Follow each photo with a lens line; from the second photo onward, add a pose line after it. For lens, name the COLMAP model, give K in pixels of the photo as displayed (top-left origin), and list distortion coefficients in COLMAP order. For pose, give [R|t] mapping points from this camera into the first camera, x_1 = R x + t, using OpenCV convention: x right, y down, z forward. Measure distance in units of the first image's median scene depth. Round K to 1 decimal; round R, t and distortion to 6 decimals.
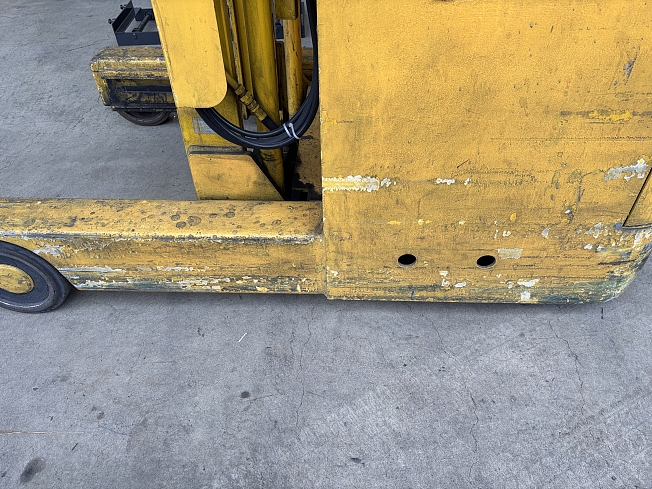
lens RADIAL K [[500.7, 0, 326.0], [0, 500.7, 244.5], [0, 0, 1]] dist [0.003858, -0.036076]
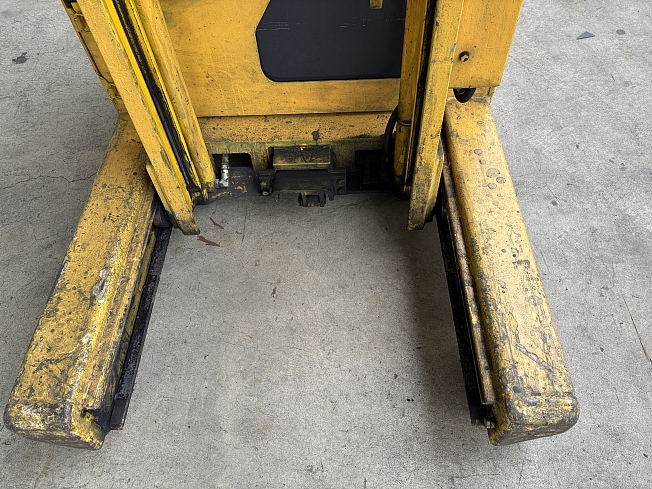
lens RADIAL K [[500.7, 0, 326.0], [0, 500.7, 244.5], [0, 0, 1]] dist [0.003858, -0.036076]
pose [[-0.027926, -0.802438, 0.596082, -1.059671], [0.720368, 0.397270, 0.568548, -0.898645], [-0.693030, 0.445275, 0.566956, 0.699514]]
